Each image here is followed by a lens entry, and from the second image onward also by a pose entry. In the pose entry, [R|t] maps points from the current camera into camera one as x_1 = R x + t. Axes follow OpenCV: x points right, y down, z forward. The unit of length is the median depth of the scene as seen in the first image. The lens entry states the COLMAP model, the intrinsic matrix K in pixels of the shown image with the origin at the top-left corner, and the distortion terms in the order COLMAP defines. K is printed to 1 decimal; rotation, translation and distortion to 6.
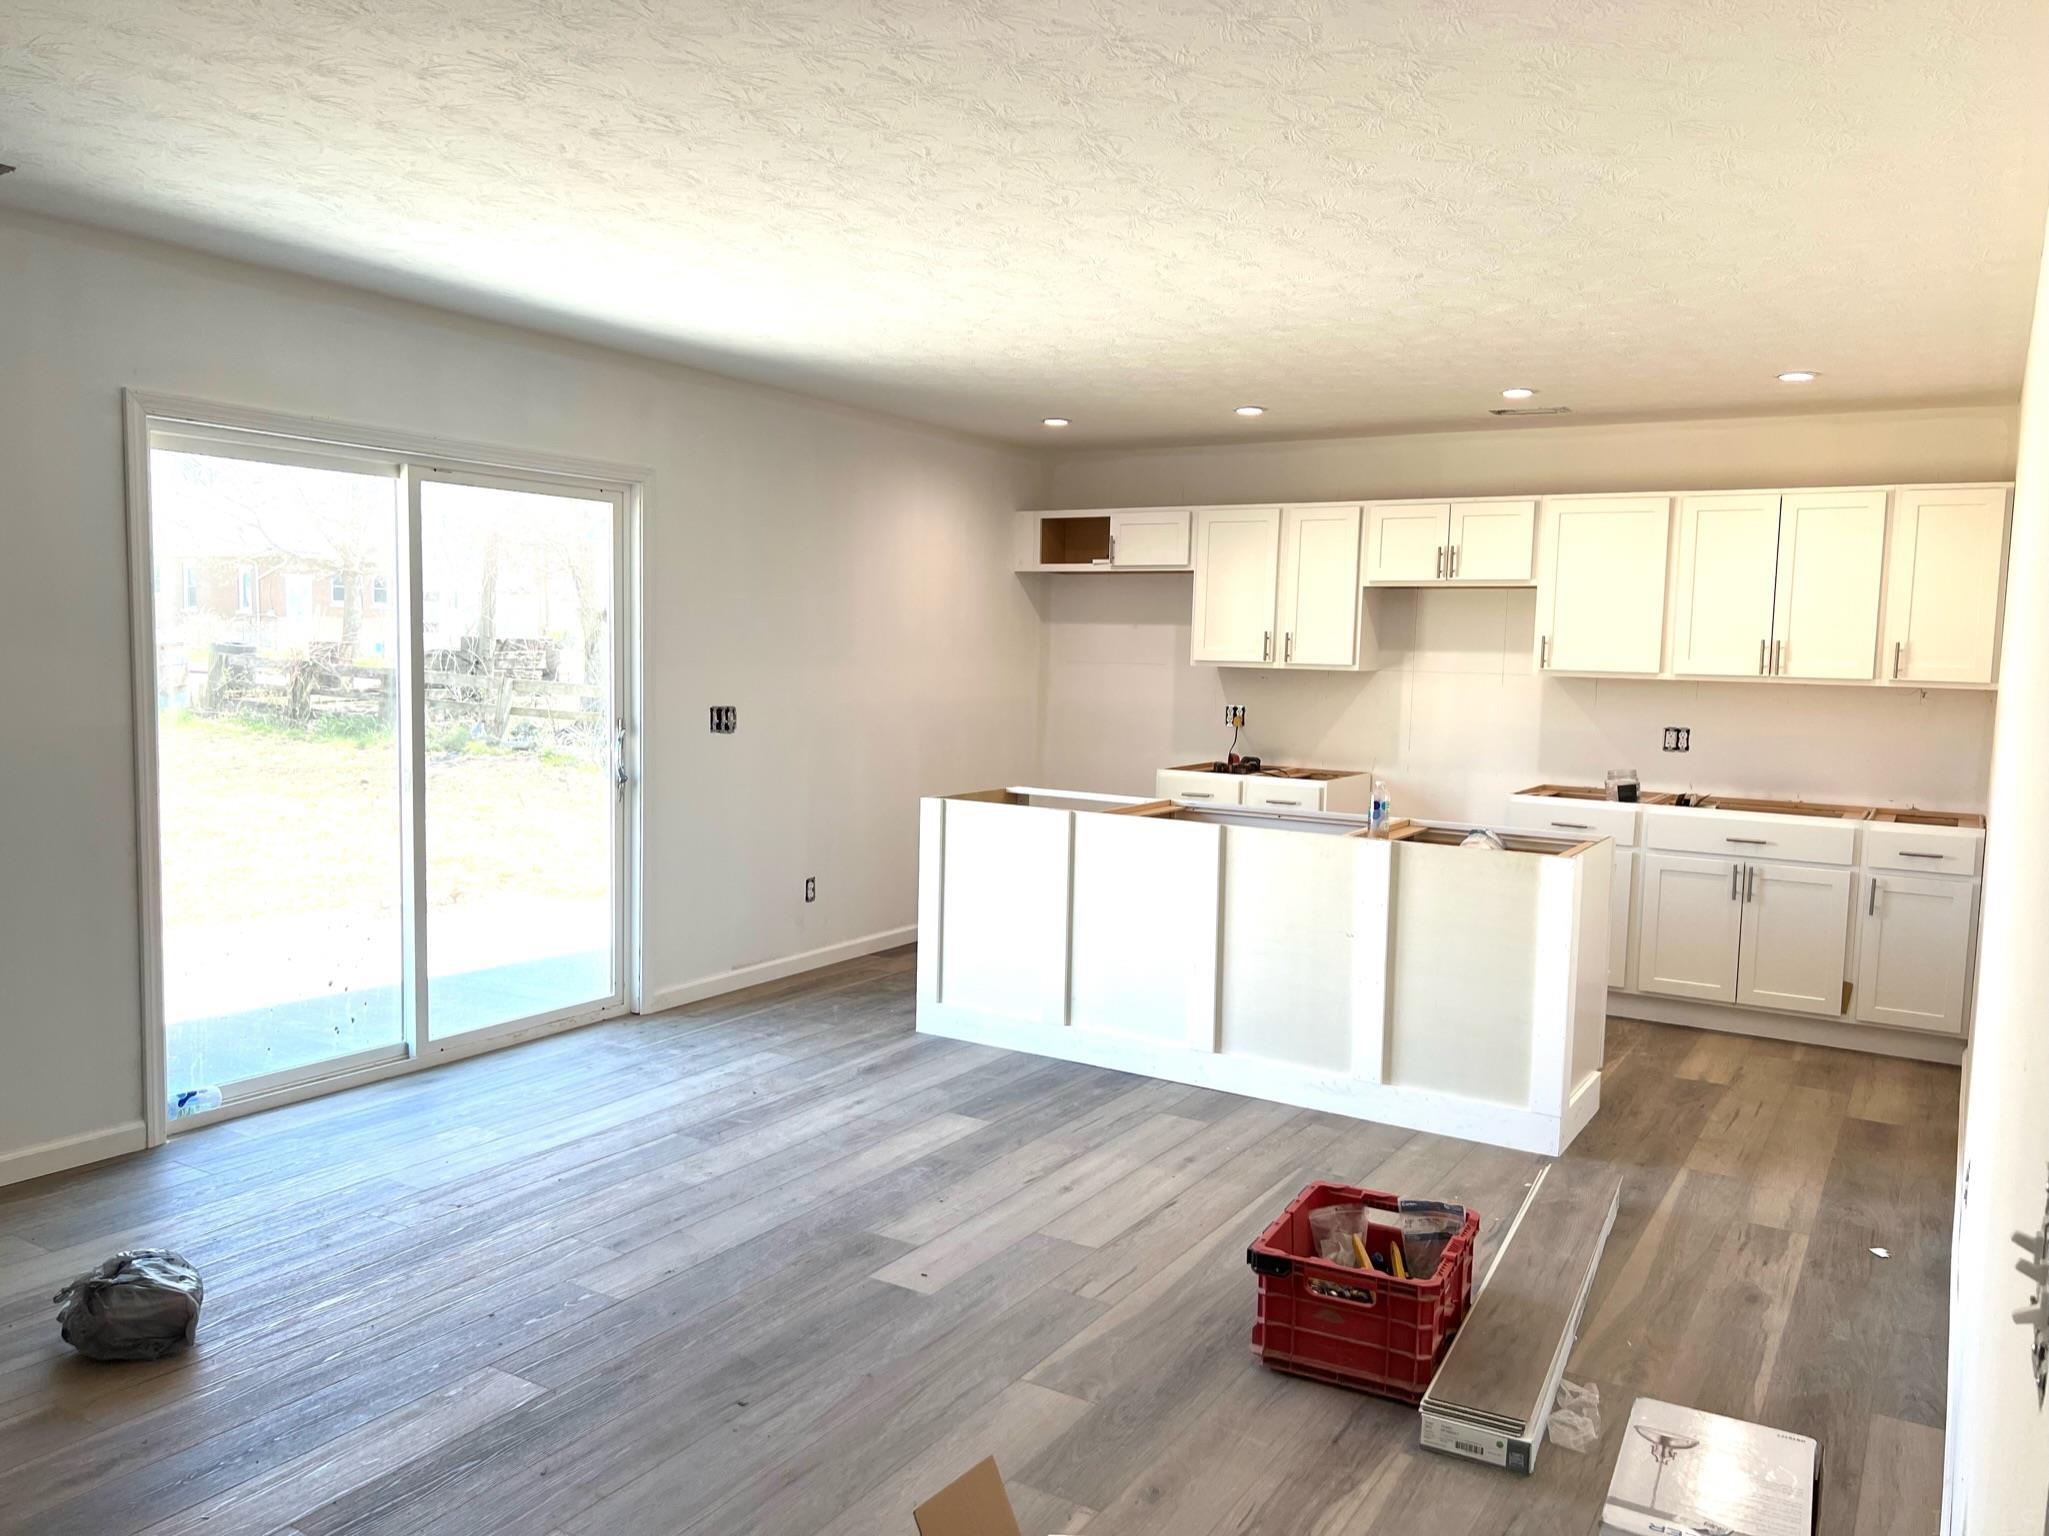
lens RADIAL K [[1536.7, 0, 1033.1], [0, 1536.7, 783.6], [0, 0, 1]] dist [0.052368, -0.051431]
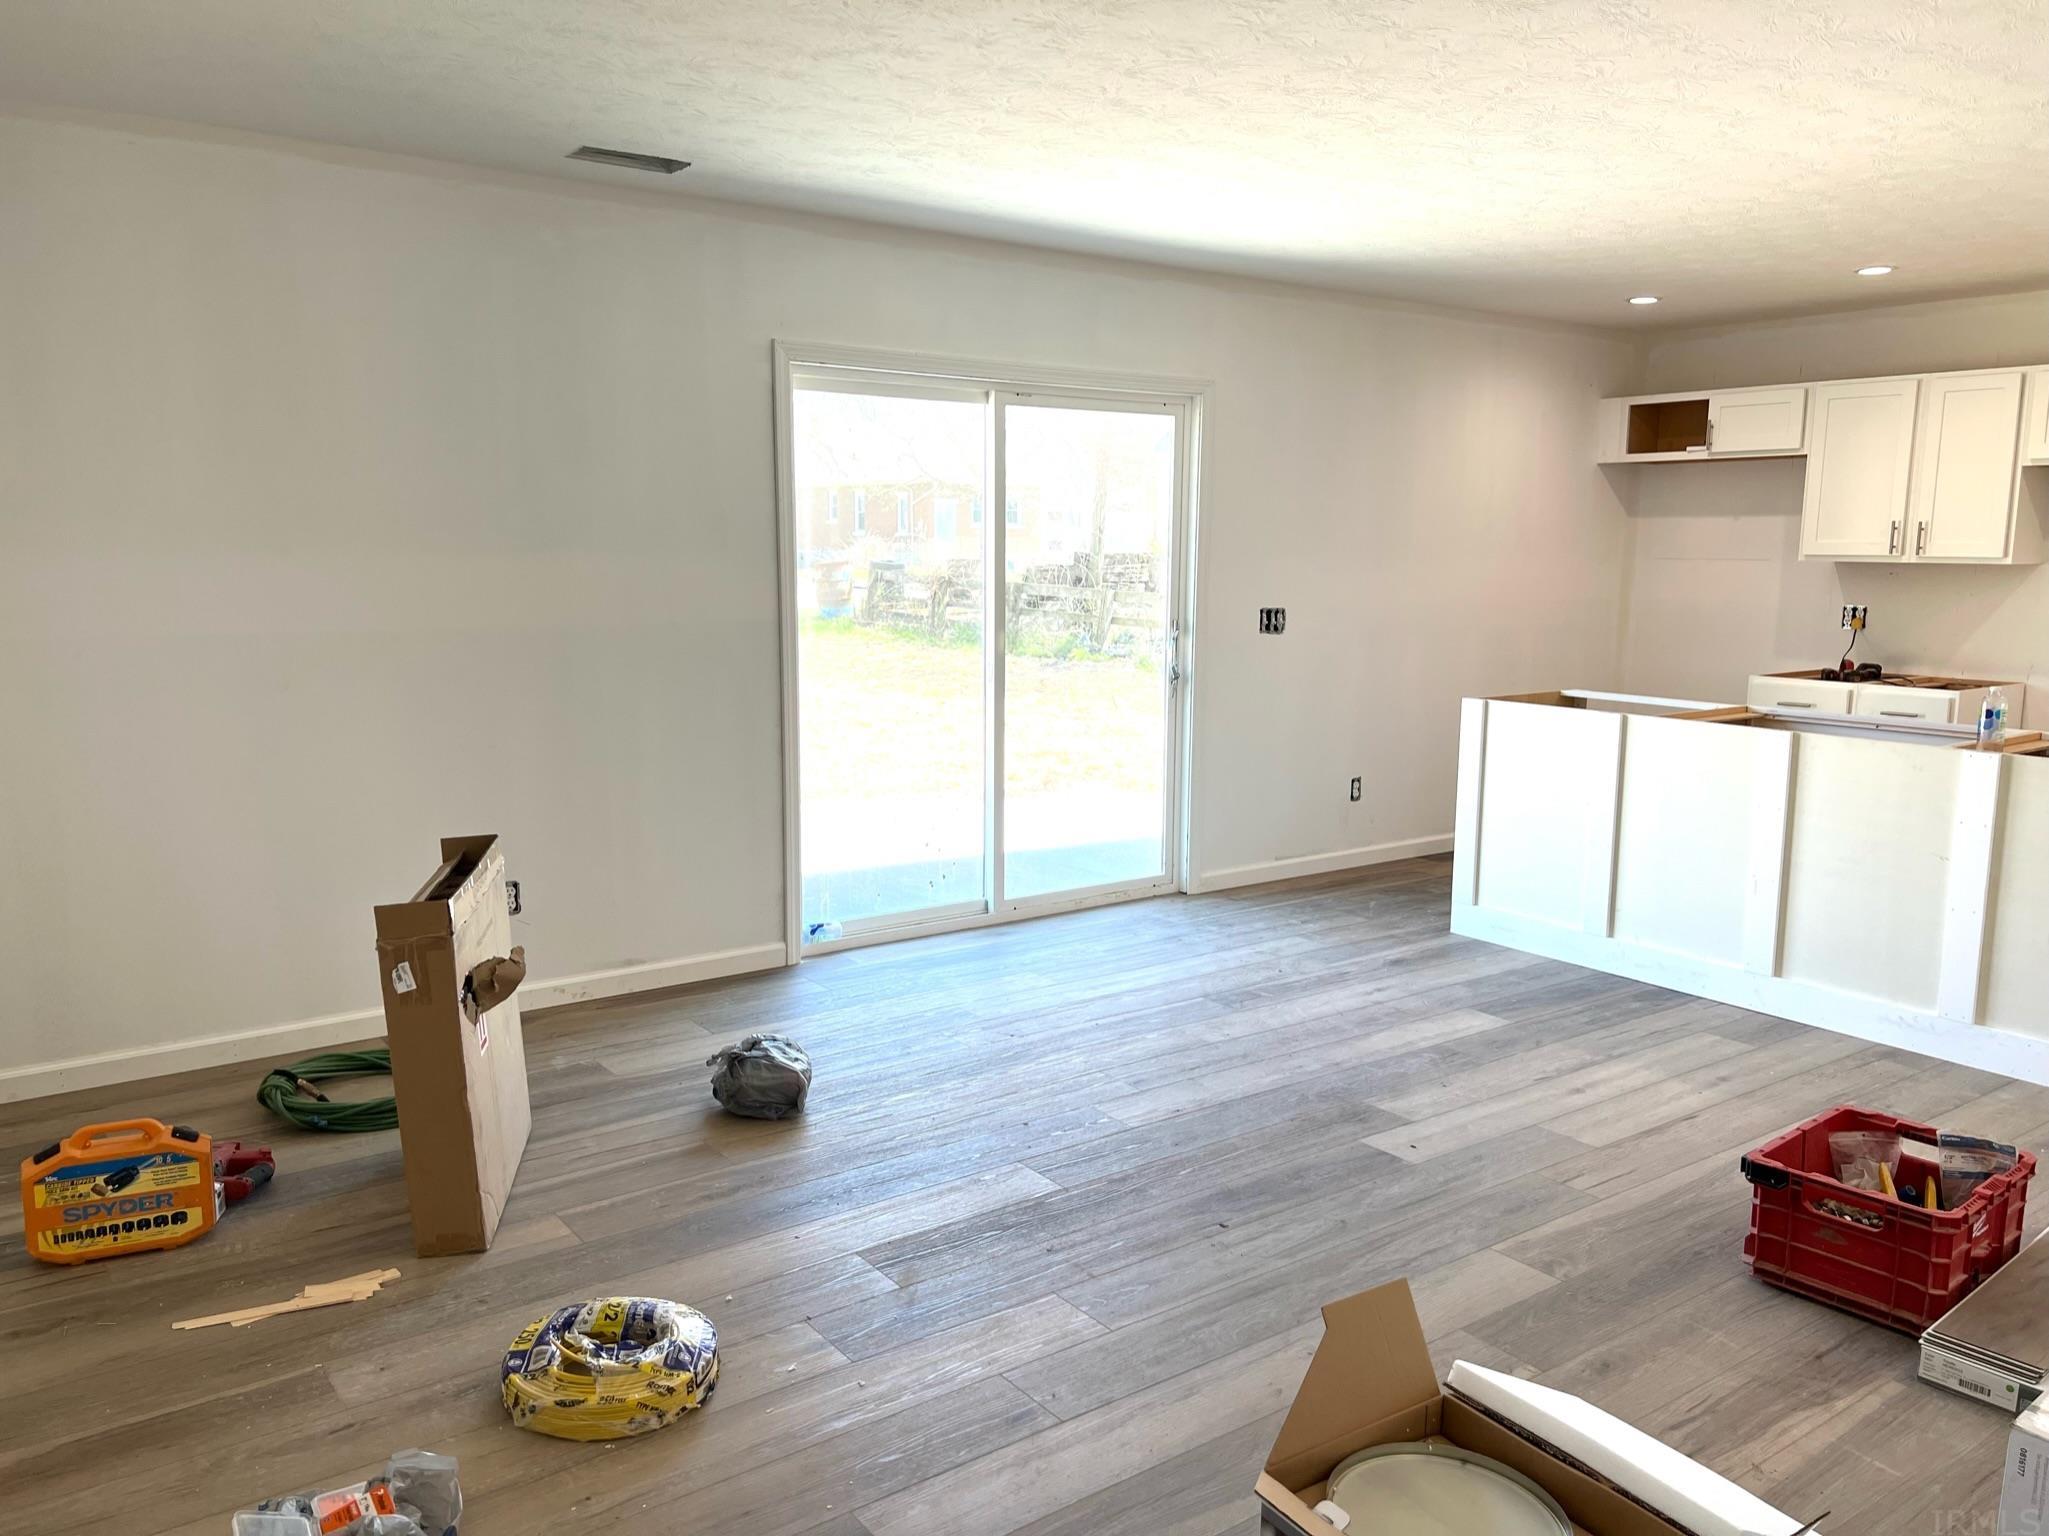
lens RADIAL K [[1548.7, 0, 1024.5], [0, 1548.7, 768.0], [0, 0, 1]] dist [0.140271, -0.190846]
pose [[0.923000, 0.038415, -0.382877, 0.072382], [-0.021623, 0.998610, 0.048068, 0.015578], [0.384192, -0.036087, 0.922548, -0.059711]]
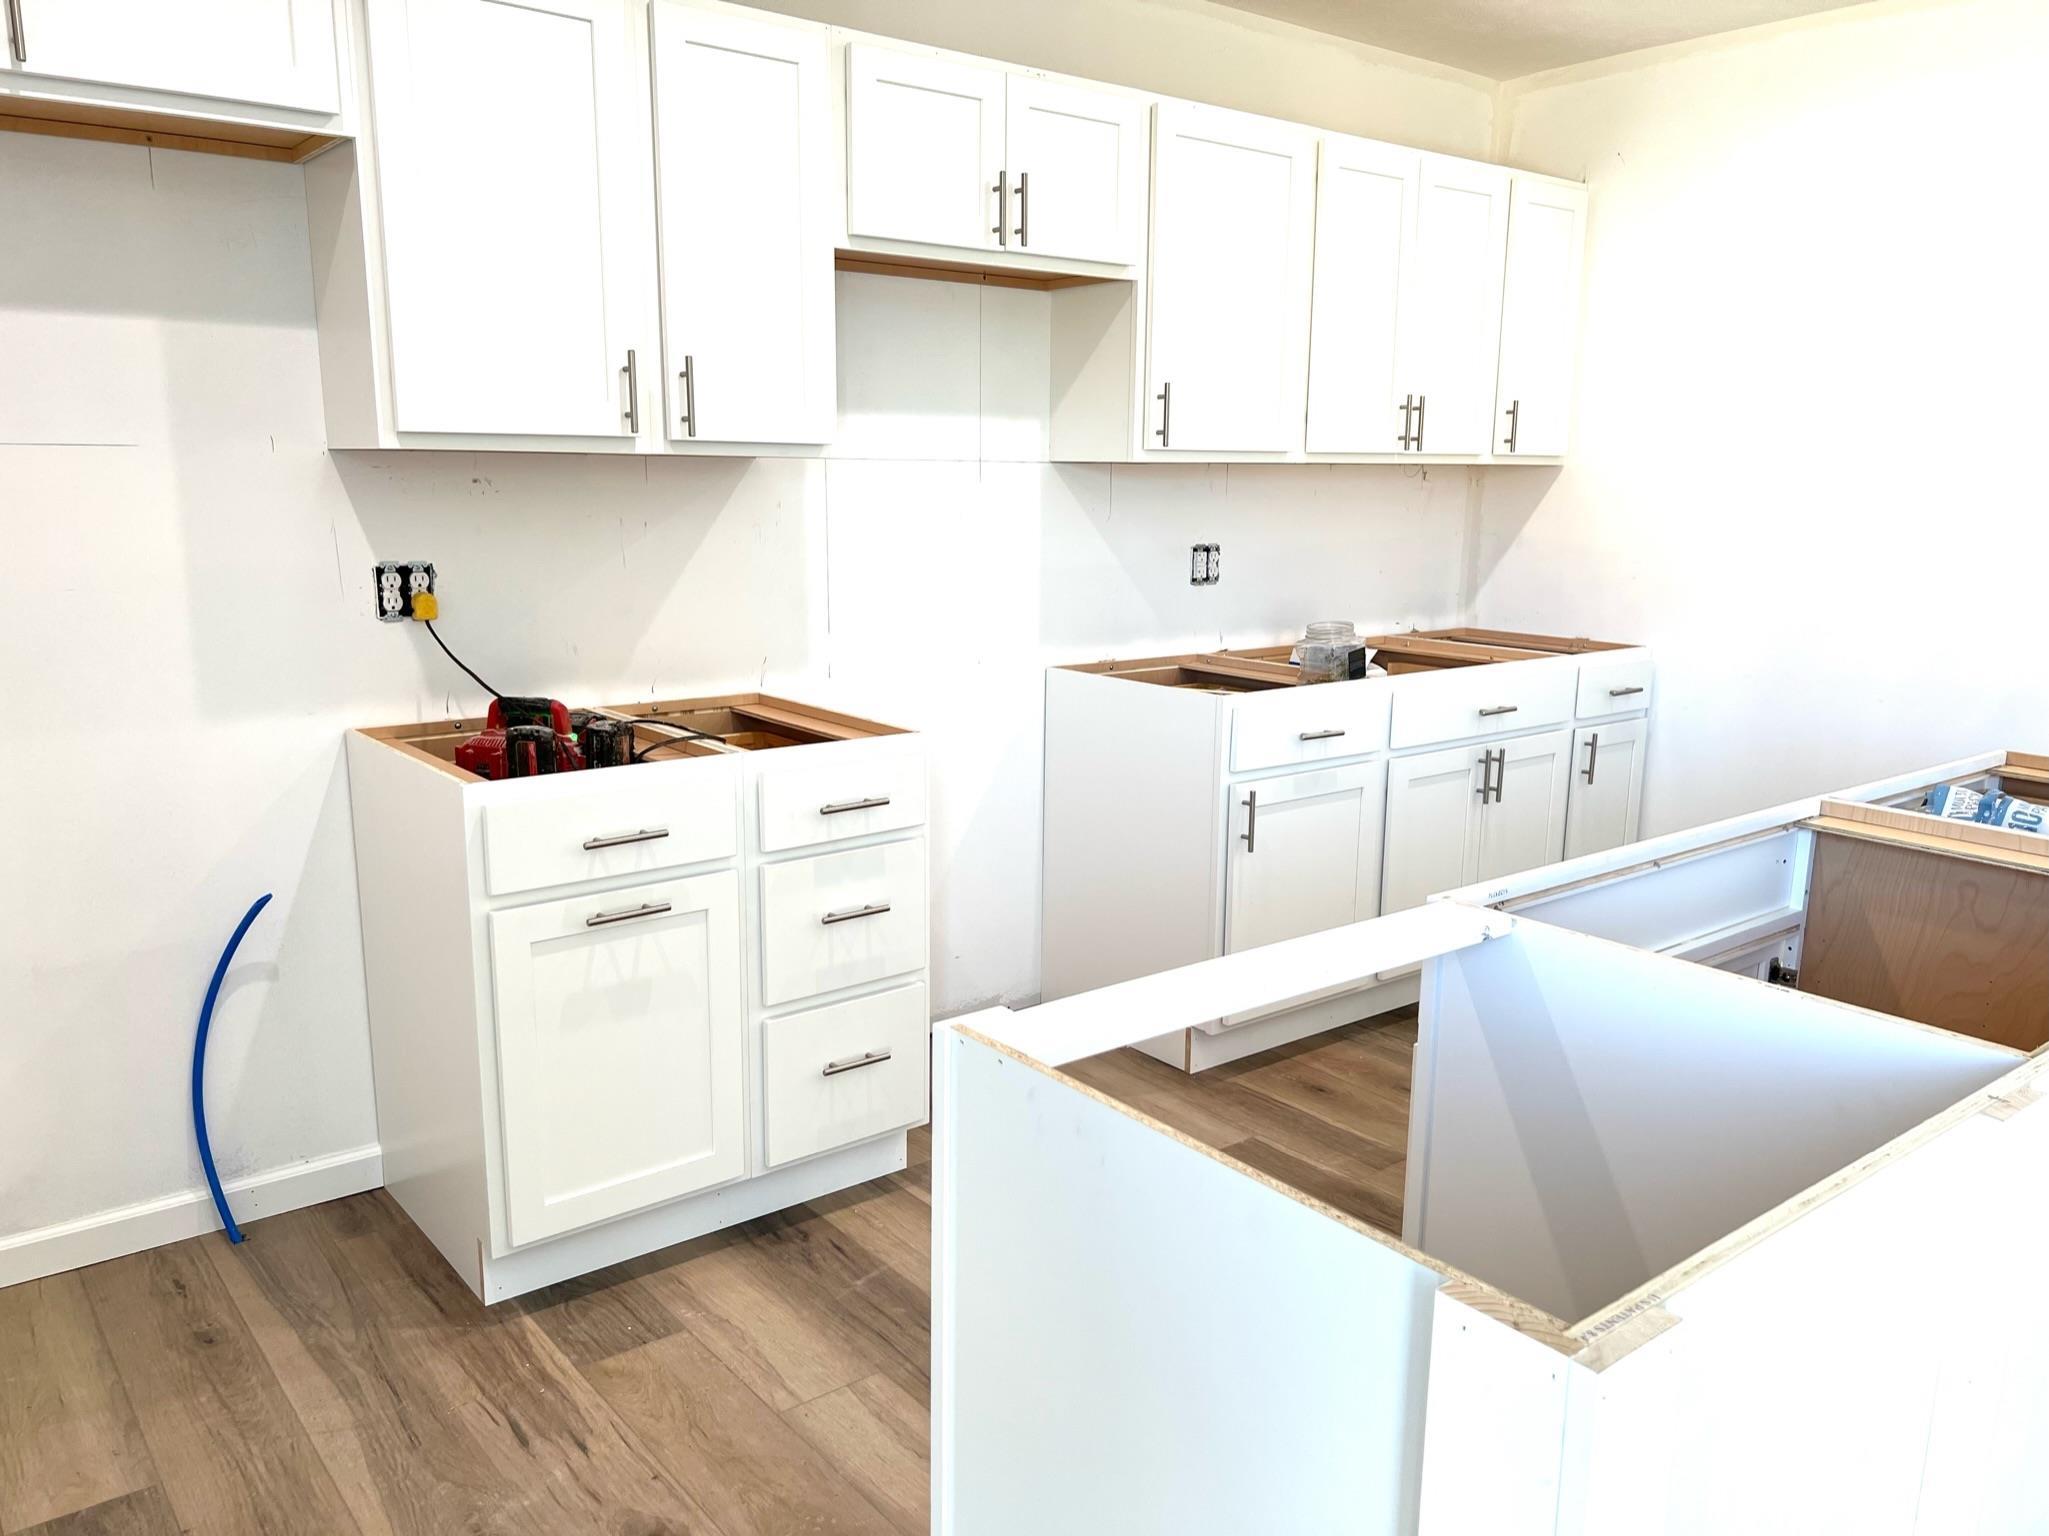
lens RADIAL K [[1538.3, 0, 1008.0], [0, 1538.3, 760.5], [0, 0, 1]] dist [0.138533, -0.286392]
pose [[0.347113, -0.187182, 0.918953, -0.279456], [0.086075, 0.982102, 0.167532, -0.090699], [-0.933865, 0.020946, 0.357012, 1.263290]]
